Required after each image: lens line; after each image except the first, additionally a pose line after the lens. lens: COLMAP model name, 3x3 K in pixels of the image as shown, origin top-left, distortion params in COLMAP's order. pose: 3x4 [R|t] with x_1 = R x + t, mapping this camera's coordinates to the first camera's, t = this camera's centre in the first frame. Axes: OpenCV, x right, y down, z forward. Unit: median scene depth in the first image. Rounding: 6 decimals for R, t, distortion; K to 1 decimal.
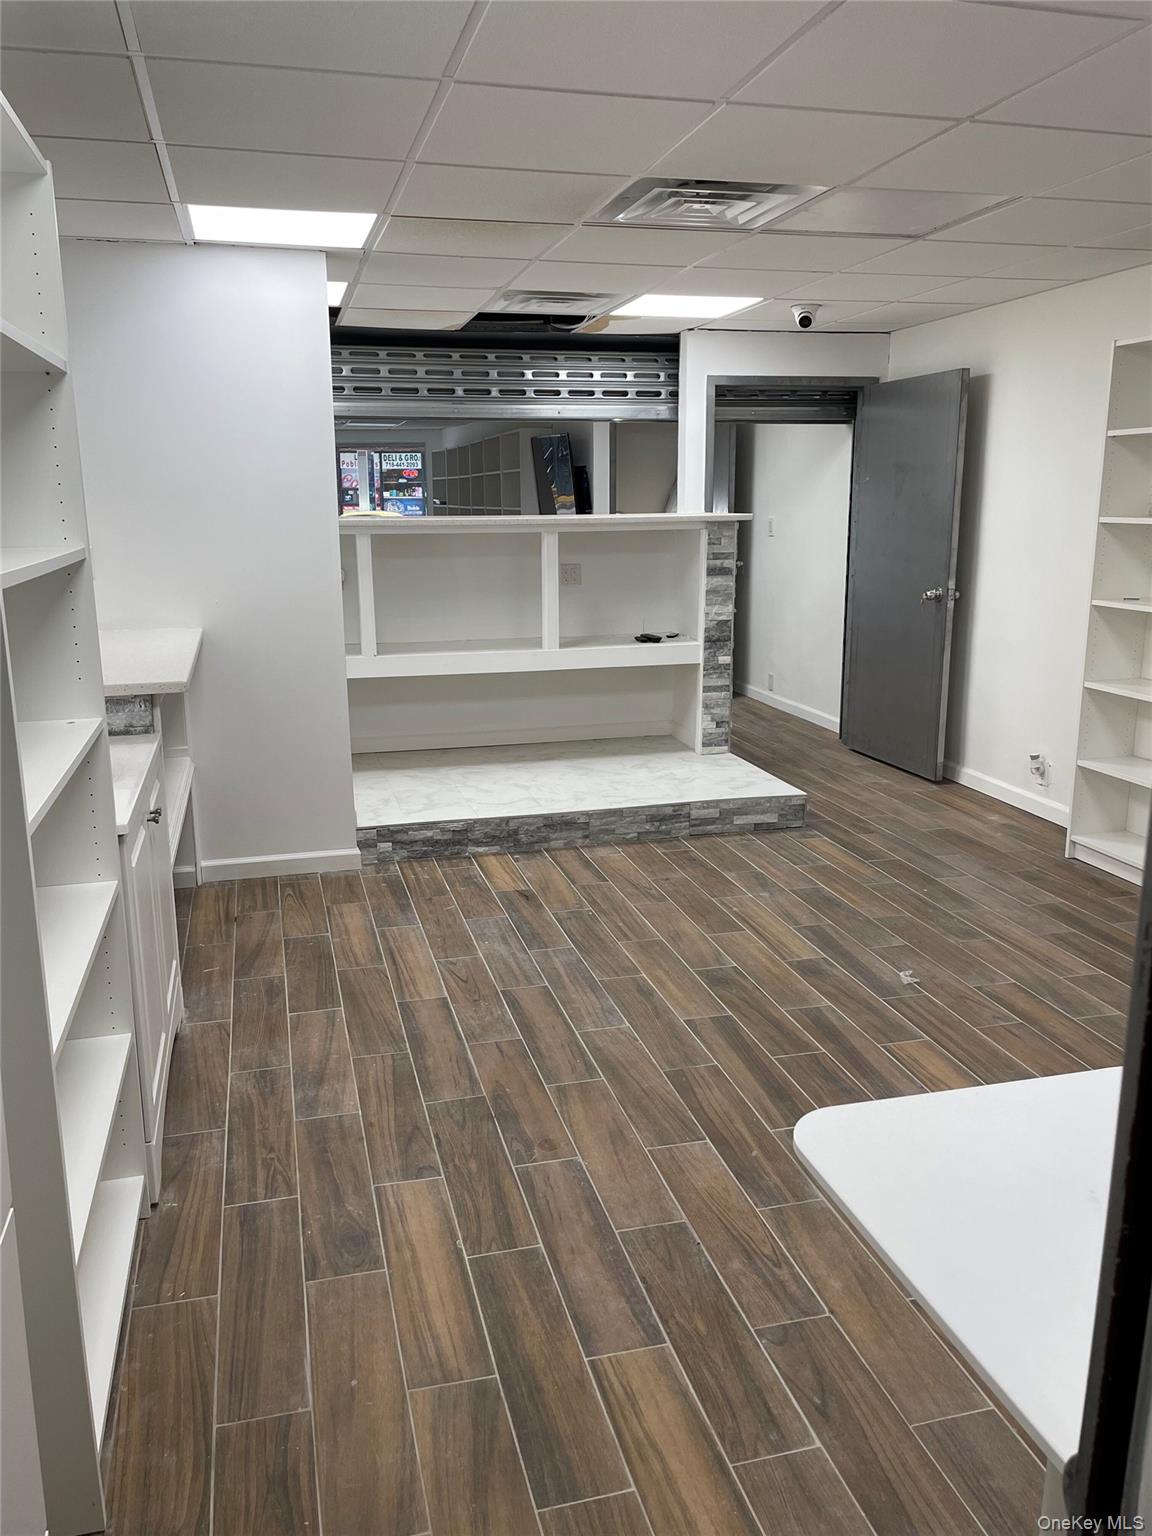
lens RADIAL K [[1157.8, 0, 572.7], [0, 1157.8, 765.8], [0, 0, 1]] dist [0.000464, -0.006869]
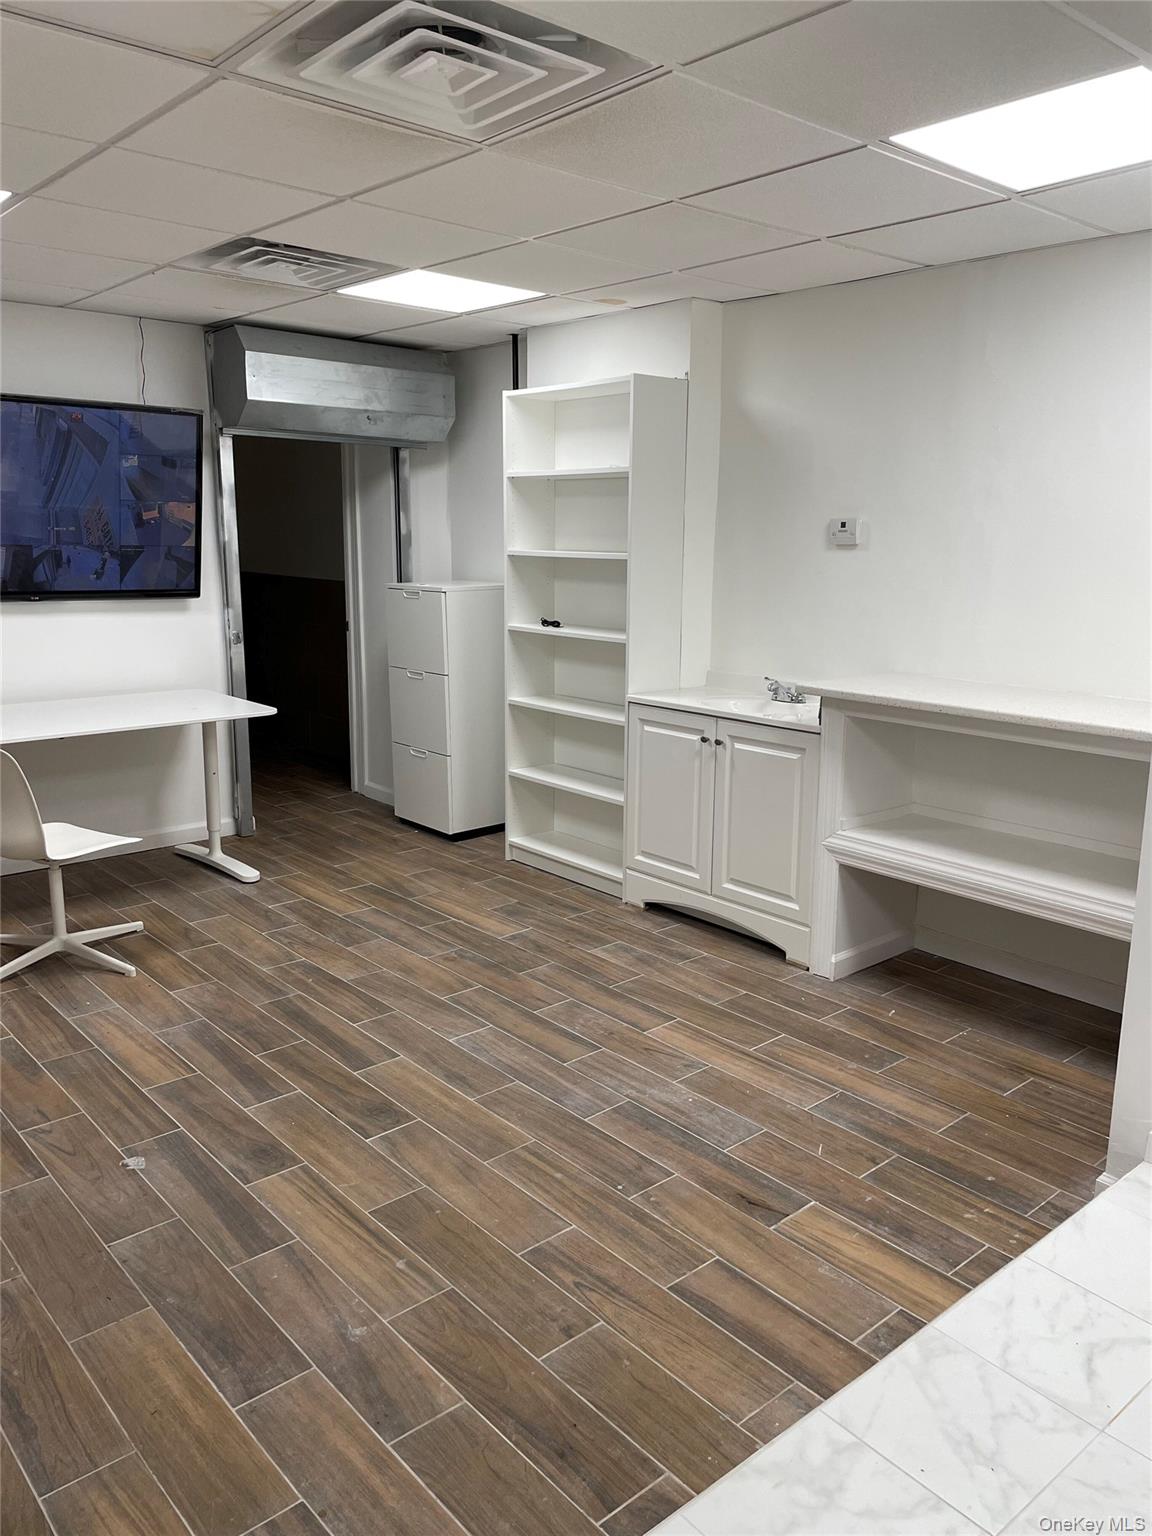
lens RADIAL K [[1157.8, 0, 579.5], [0, 1157.8, 768.1], [0, 0, 1]] dist [0.000464, -0.006869]
pose [[-0.902986, 0.081654, -0.421839, 0.344899], [-0.105425, 0.909660, 0.401752, -0.404349], [0.416535, 0.407249, -0.812802, 1.723869]]
